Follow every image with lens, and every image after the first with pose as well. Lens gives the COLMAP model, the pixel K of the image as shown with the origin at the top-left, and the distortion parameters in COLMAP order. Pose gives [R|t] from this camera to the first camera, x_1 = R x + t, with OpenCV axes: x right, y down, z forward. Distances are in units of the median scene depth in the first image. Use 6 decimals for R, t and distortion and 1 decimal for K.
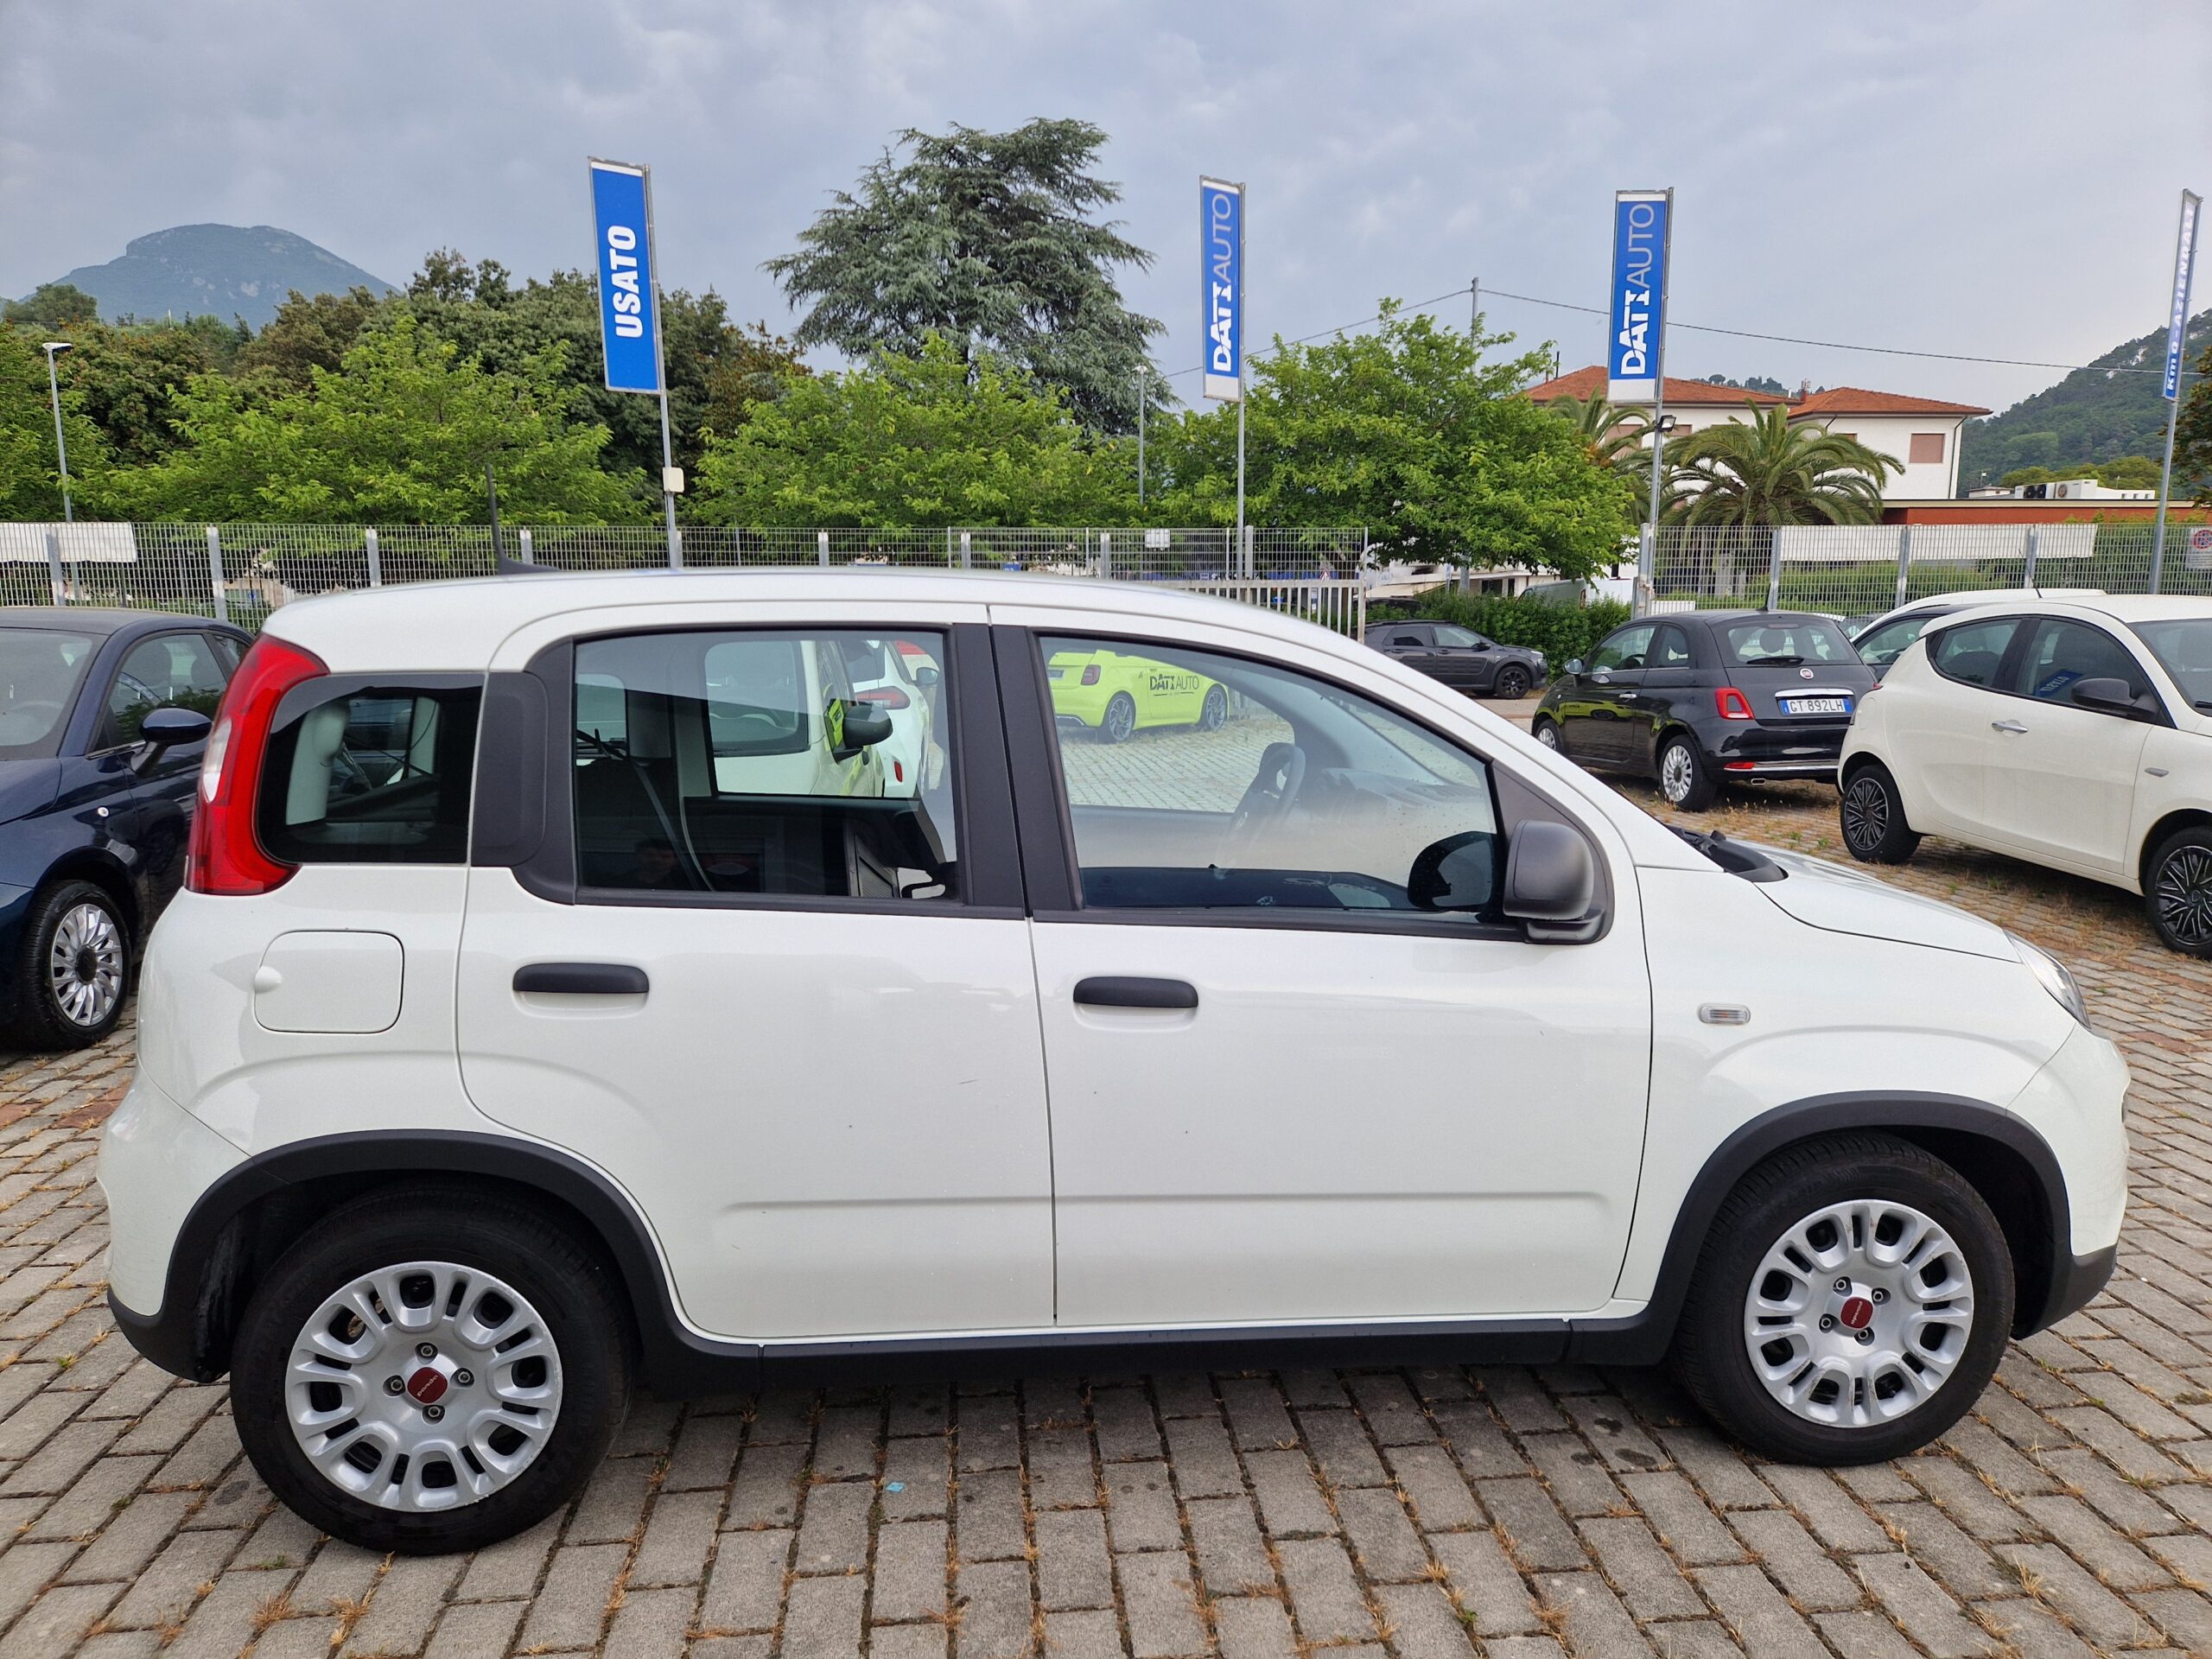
lens RADIAL K [[1480.9, 0, 1114.2], [0, 1480.9, 834.6], [0, 0, 1]] dist [0.074494, -0.070776]
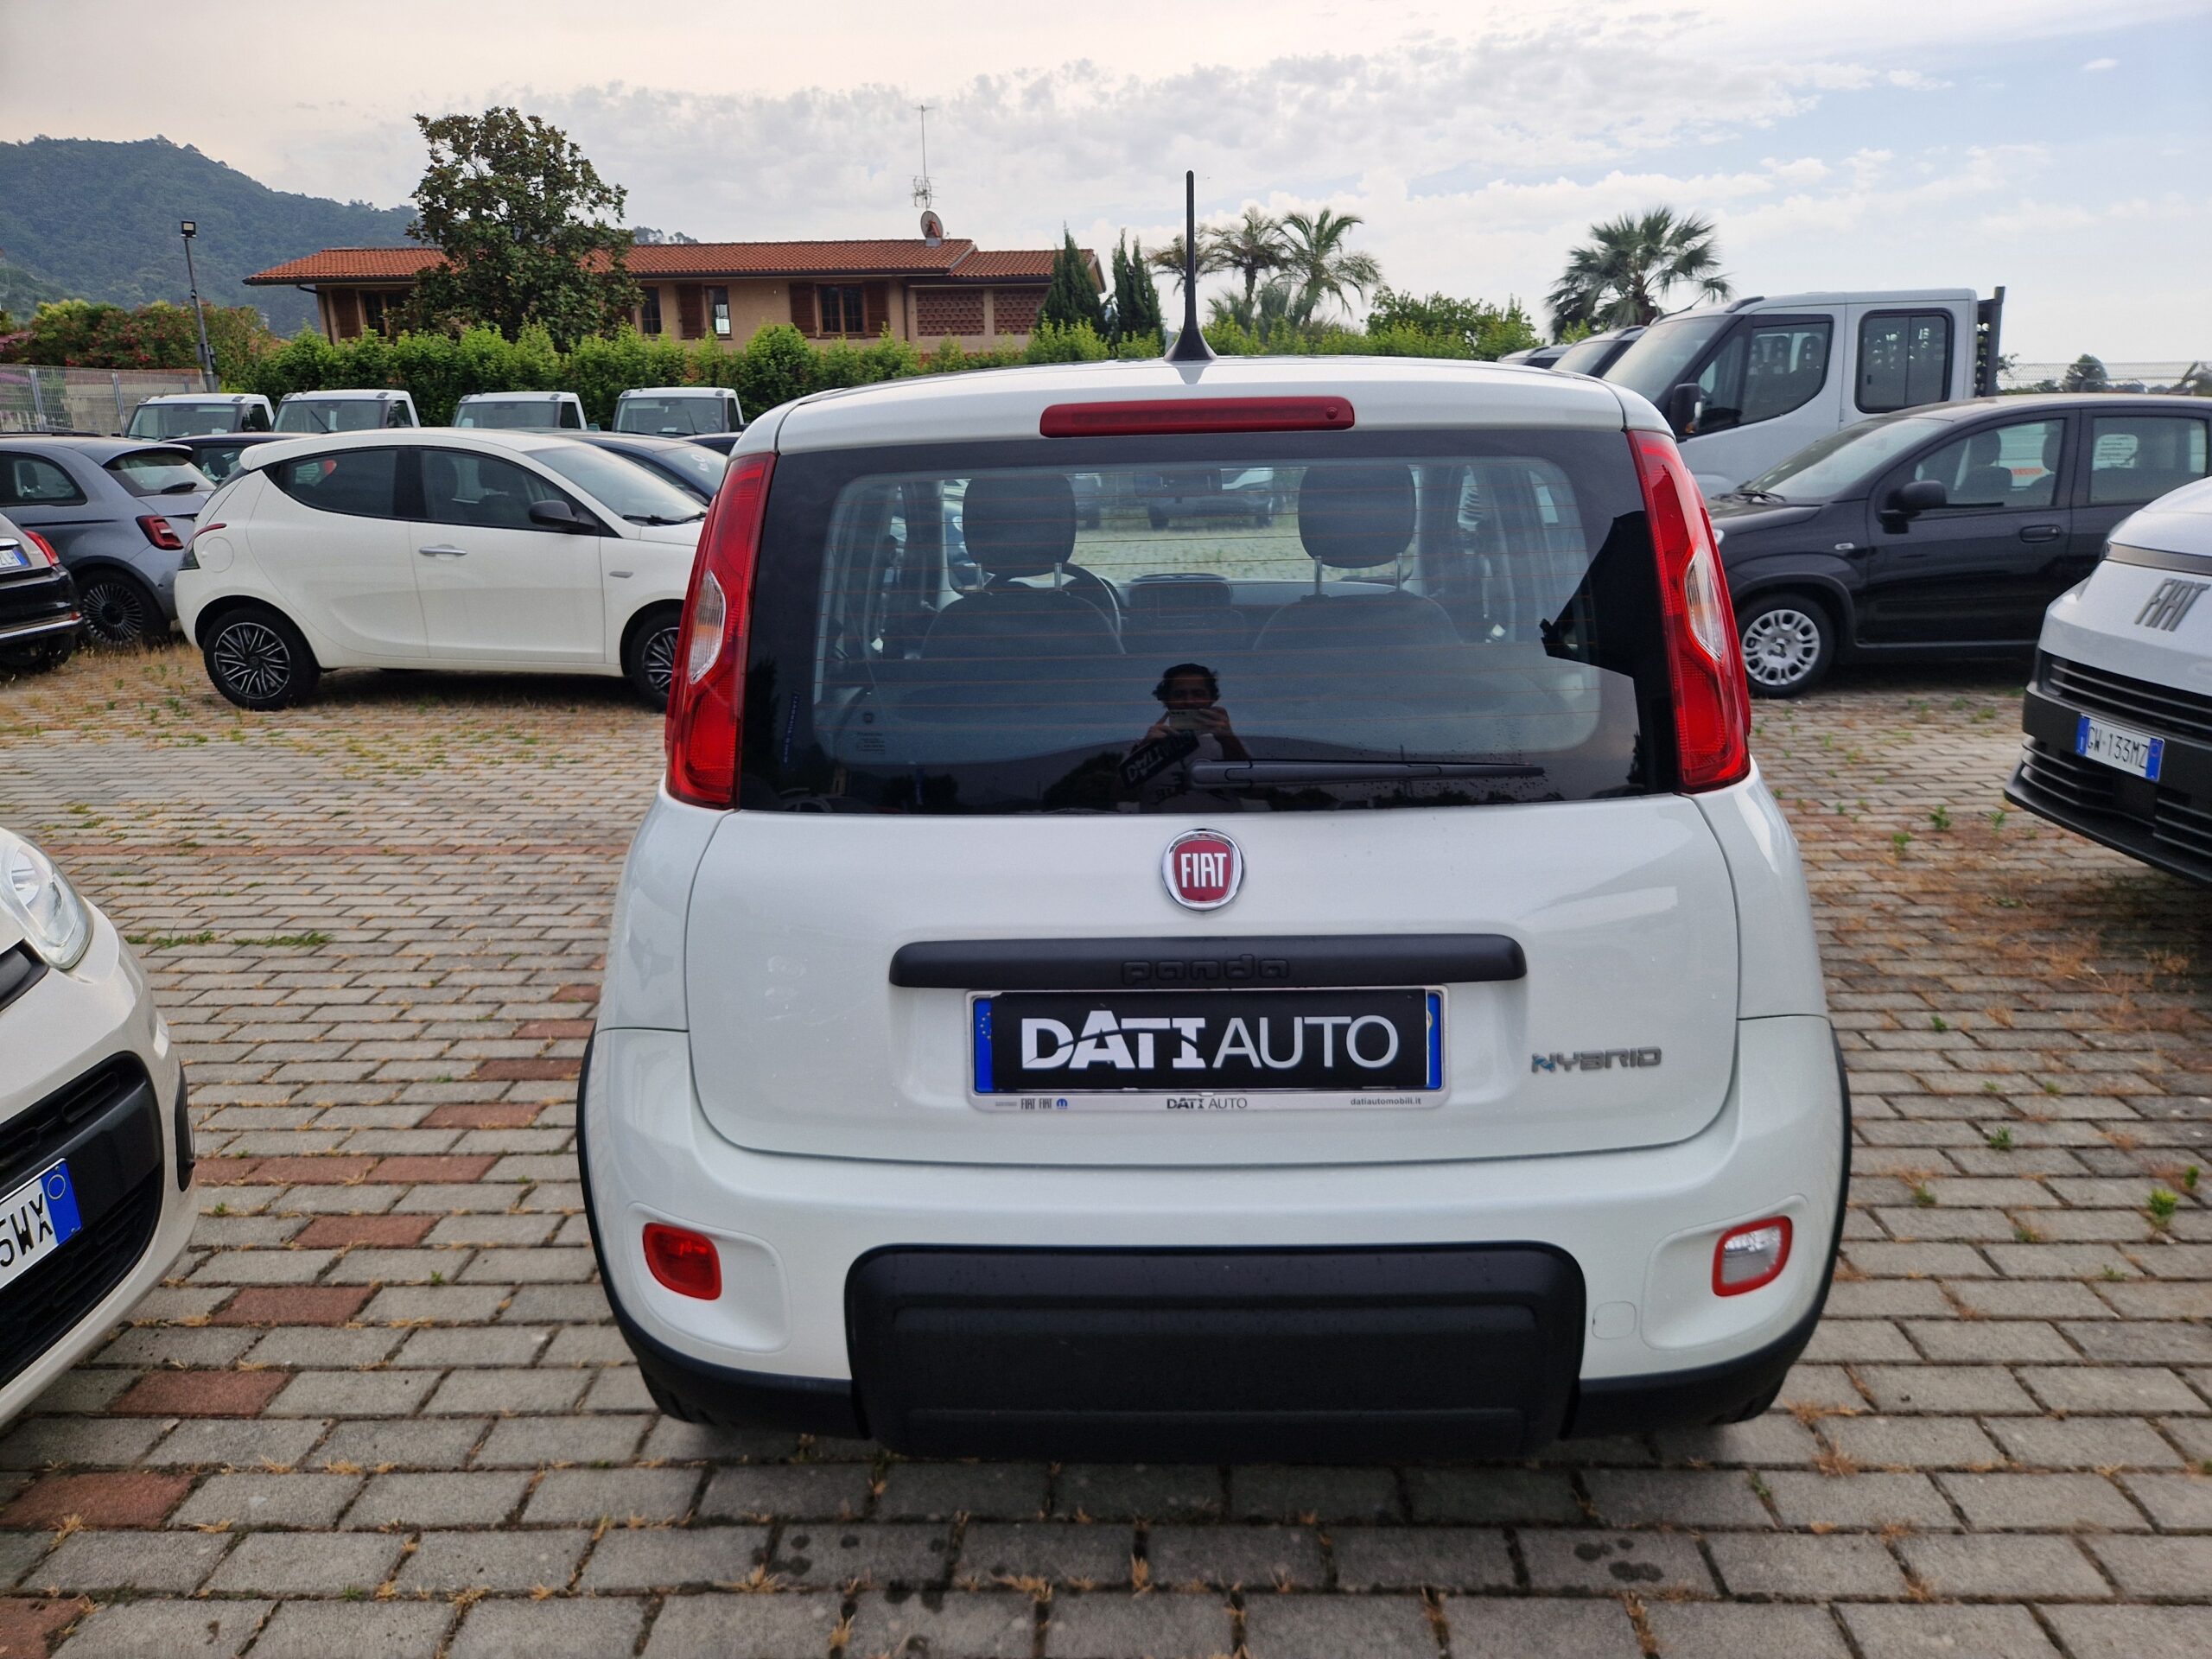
lens RADIAL K [[1480.9, 0, 1114.2], [0, 1480.9, 834.6], [0, 0, 1]] dist [0.074494, -0.070776]
pose [[0.128384, -0.252360, 0.959079, -0.153511], [0.158285, 0.959899, 0.231387, -0.017777], [-0.979011, 0.122102, 0.163180, 0.132985]]
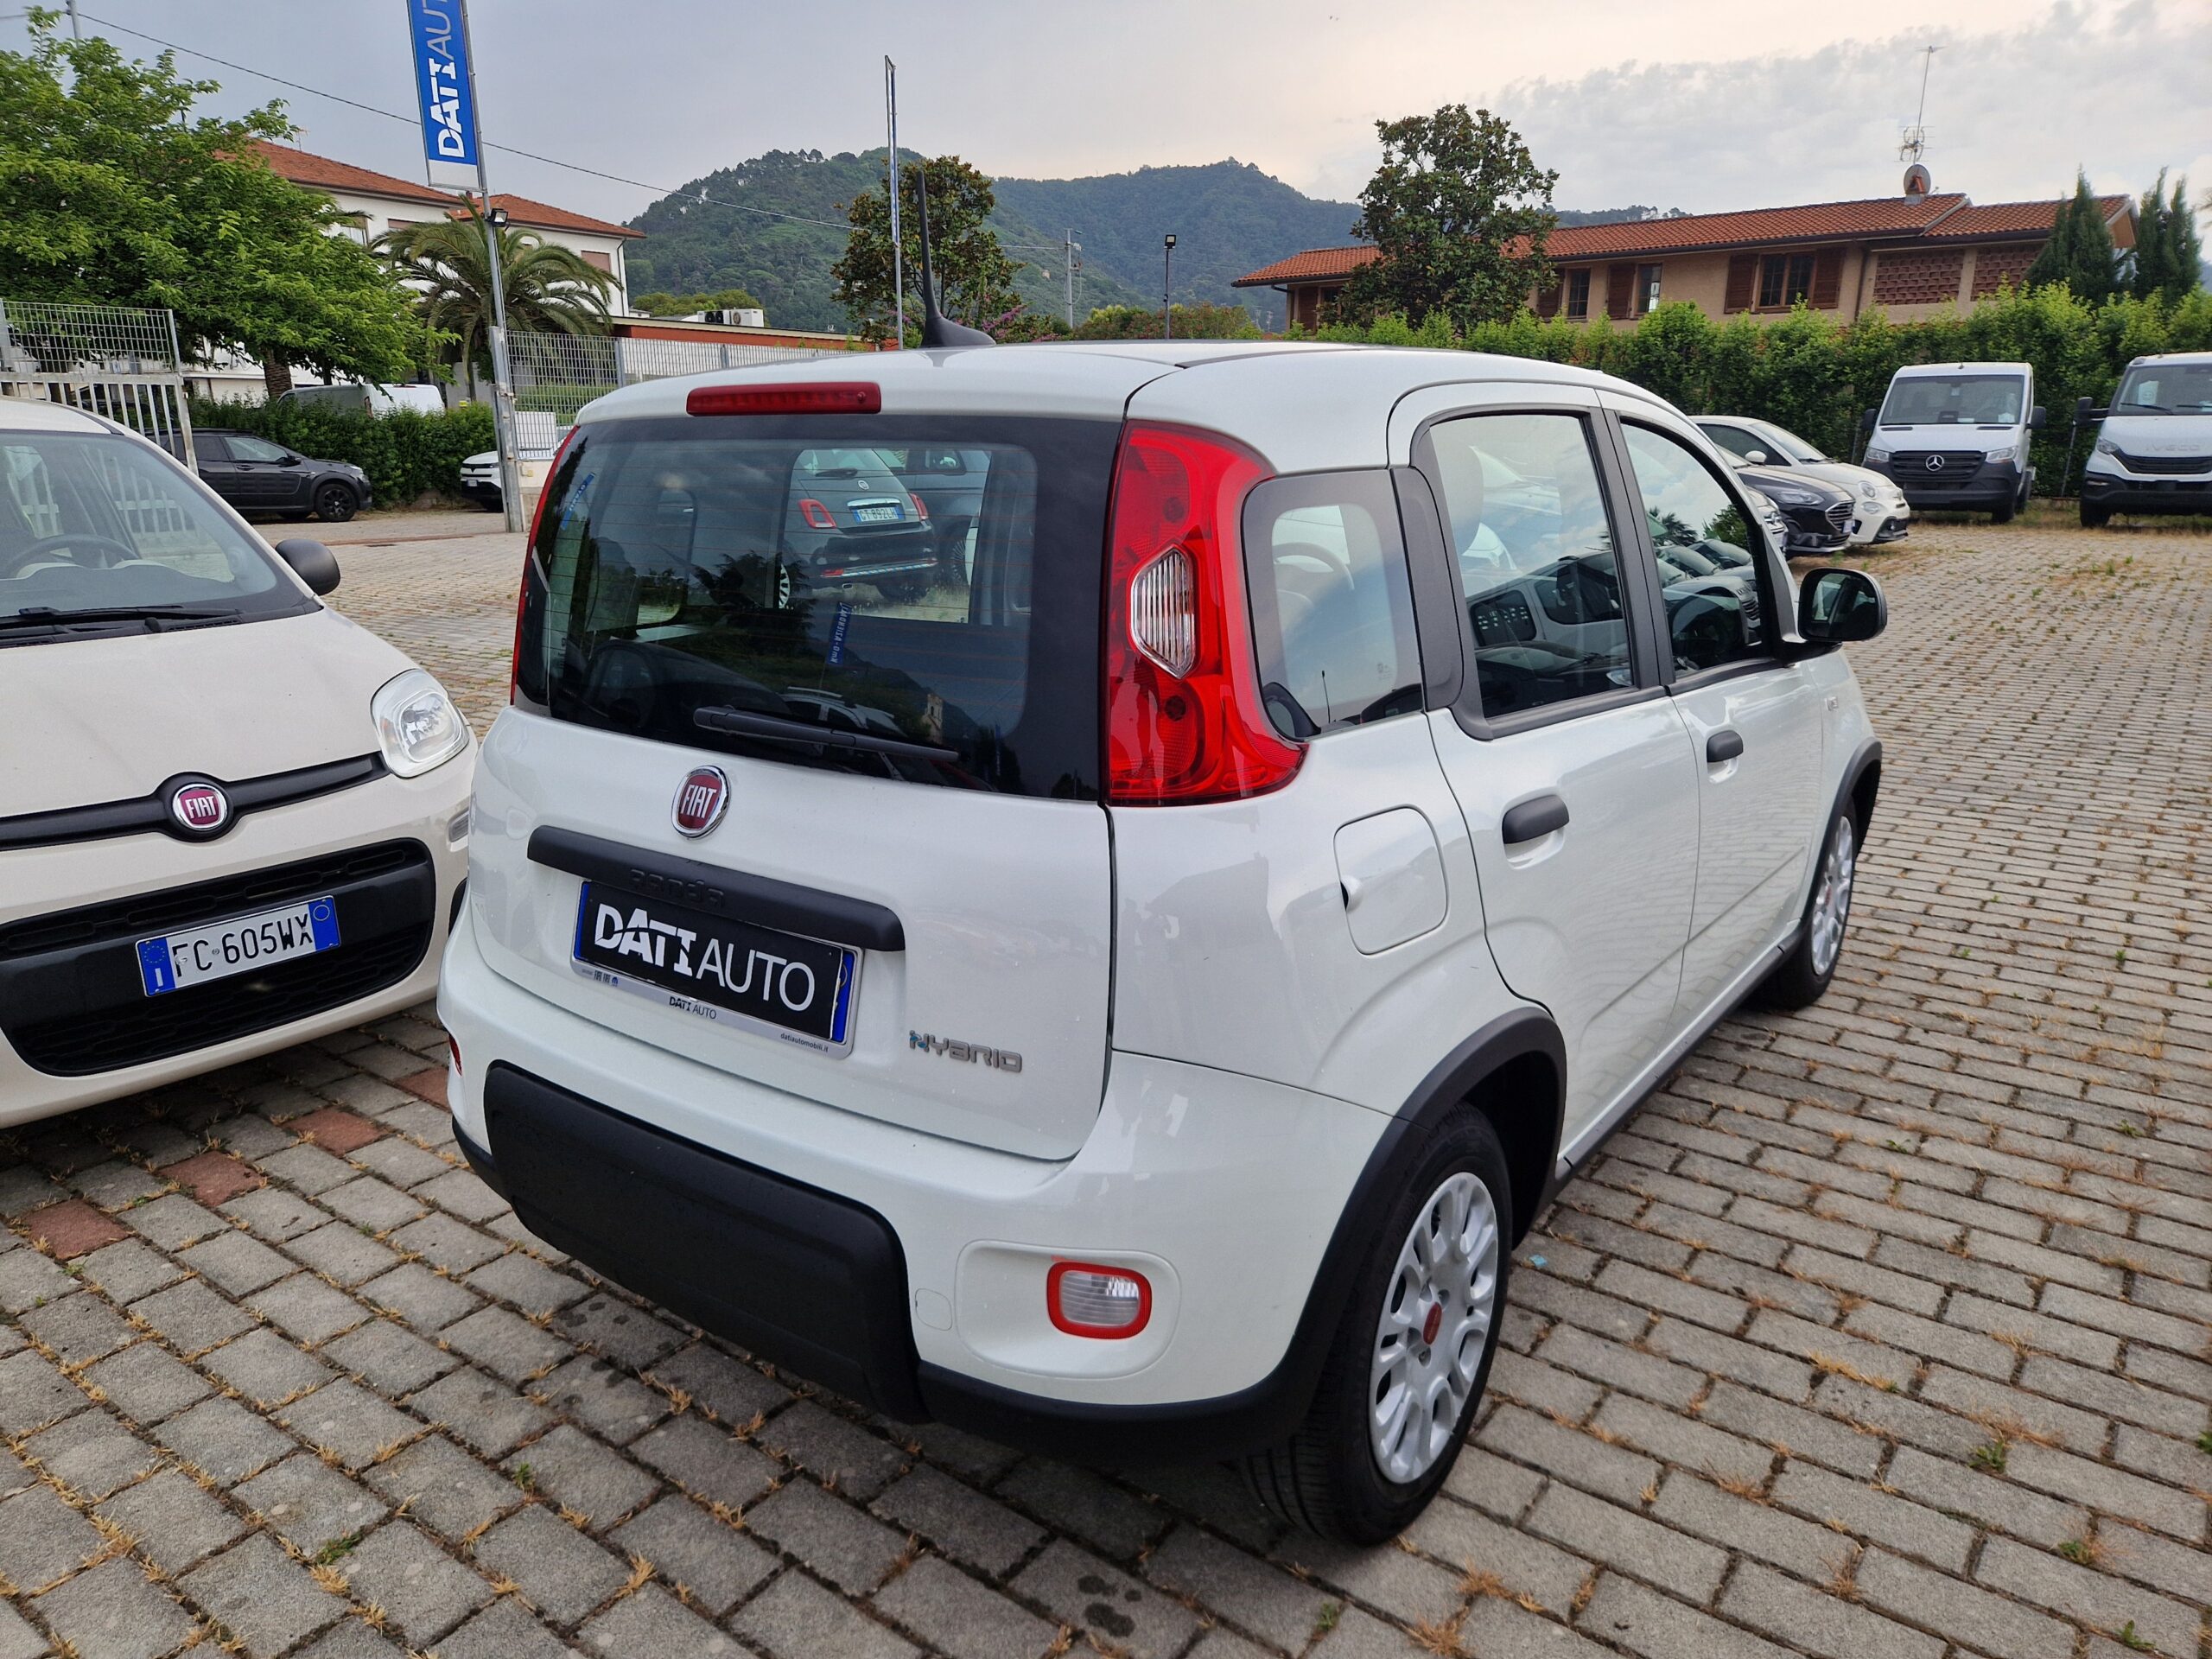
lens RADIAL K [[1480.9, 0, 1114.2], [0, 1480.9, 834.6], [0, 0, 1]] dist [0.074494, -0.070776]
pose [[0.669277, -0.191206, 0.717989, -0.125949], [0.105576, 0.980989, 0.162832, -0.007083], [-0.735474, -0.033177, 0.676740, 0.063207]]
